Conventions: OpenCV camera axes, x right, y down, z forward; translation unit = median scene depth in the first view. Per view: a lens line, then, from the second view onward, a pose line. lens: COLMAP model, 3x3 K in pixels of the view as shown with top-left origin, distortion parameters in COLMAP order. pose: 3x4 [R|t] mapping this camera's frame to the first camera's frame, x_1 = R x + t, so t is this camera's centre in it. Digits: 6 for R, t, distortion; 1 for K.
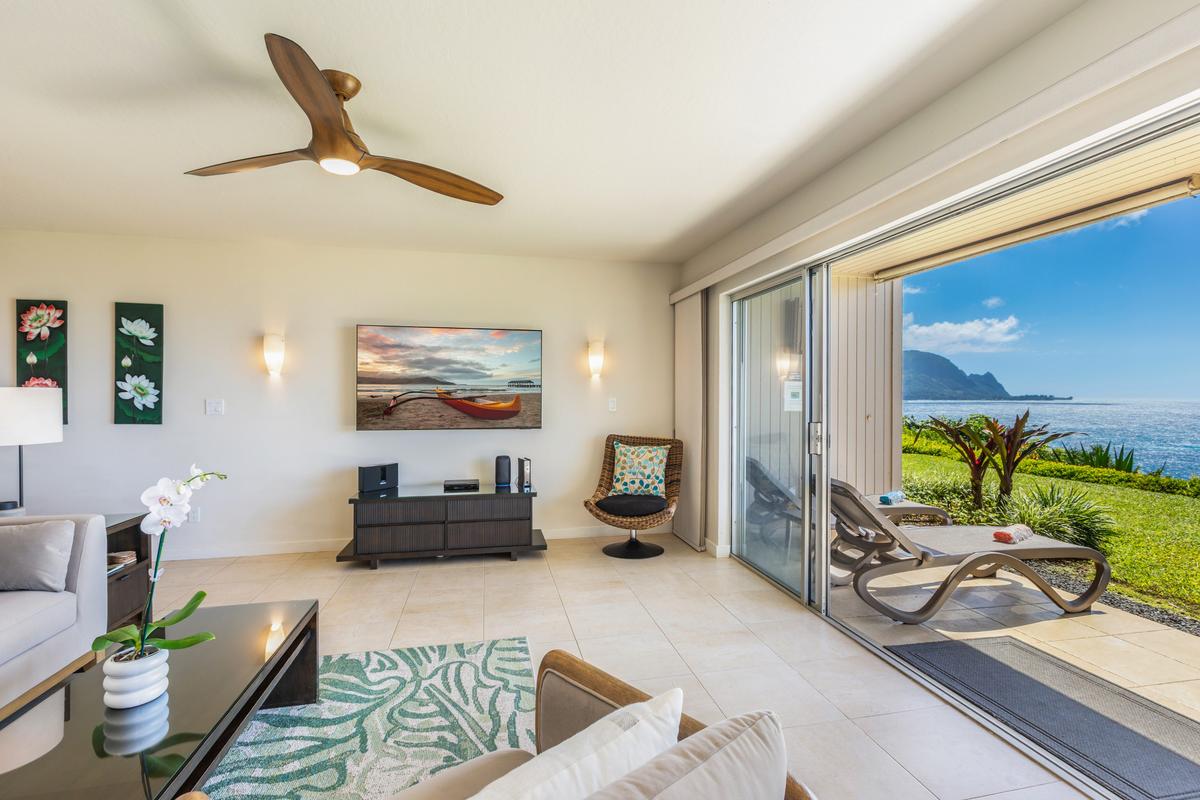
lens RADIAL K [[562.7, 0, 609.5], [0, 562.7, 396.3], [0, 0, 1]] dist [-0.002137, -0.000312]
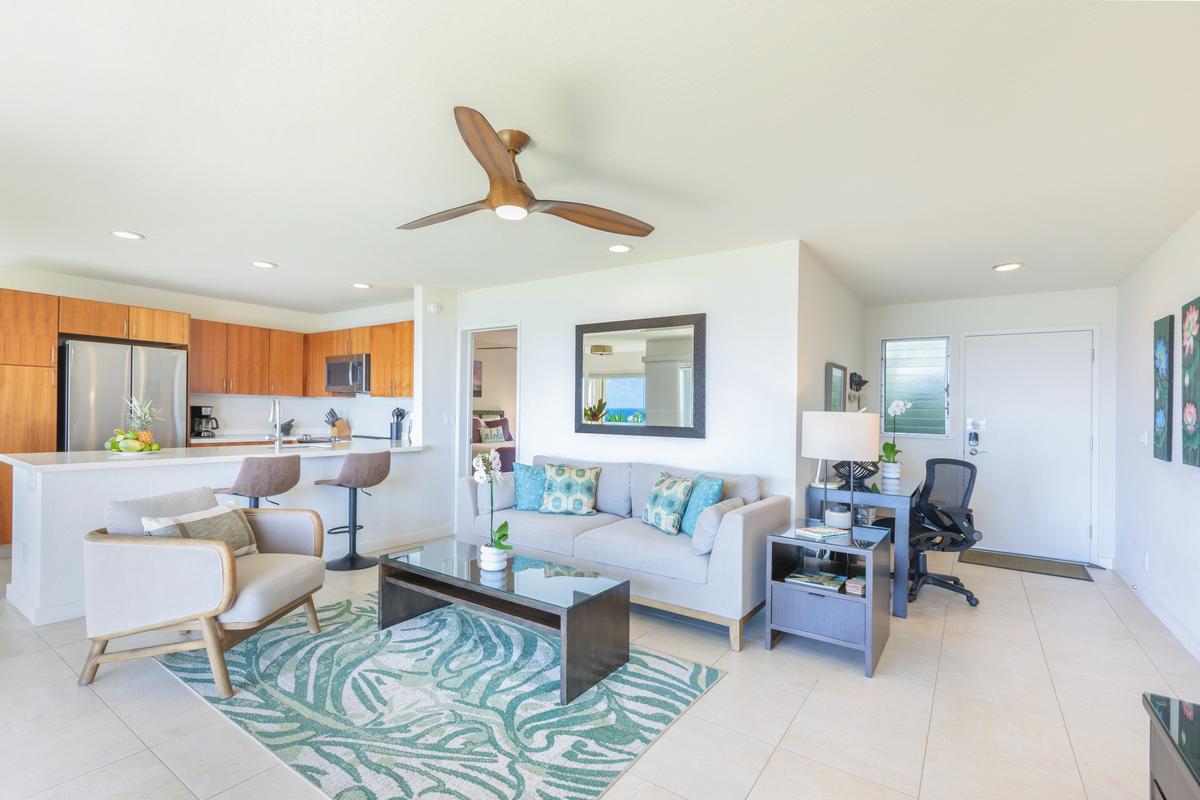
lens RADIAL K [[540.4, 0, 598.1], [0, 540.4, 411.3], [0, 0, 1]] dist [0.000135, -0.000269]
pose [[-0.727204, -0.016106, -0.686232, 0.067893], [-0.024605, 0.999694, 0.002610, -0.003921], [0.685980, 0.018783, -0.727378, 0.899948]]
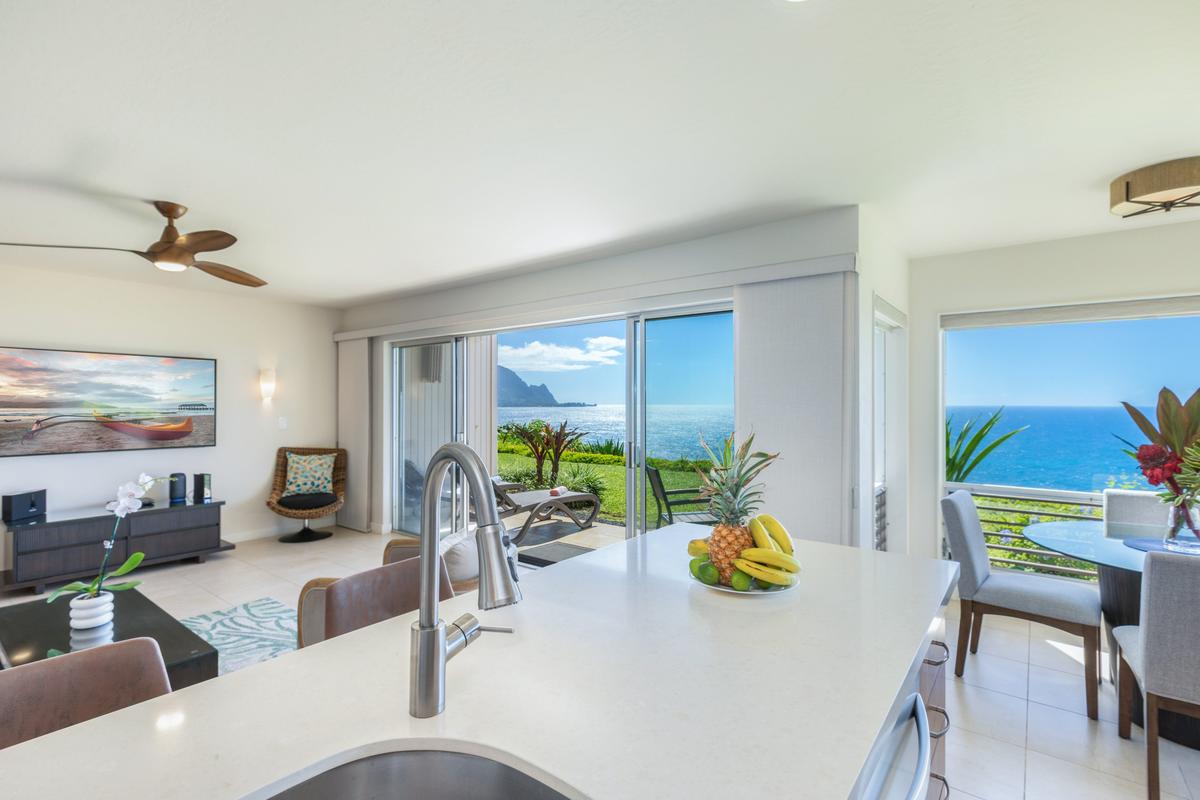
lens RADIAL K [[556.2, 0, 598.5], [0, 556.2, 405.0], [0, 0, 1]] dist [0.012461, 0.000104]
pose [[0.769798, -0.003052, 0.638281, -0.257311], [0.001946, 0.999995, 0.002435, -0.027797], [-0.638285, -0.000633, 0.769800, -0.363769]]
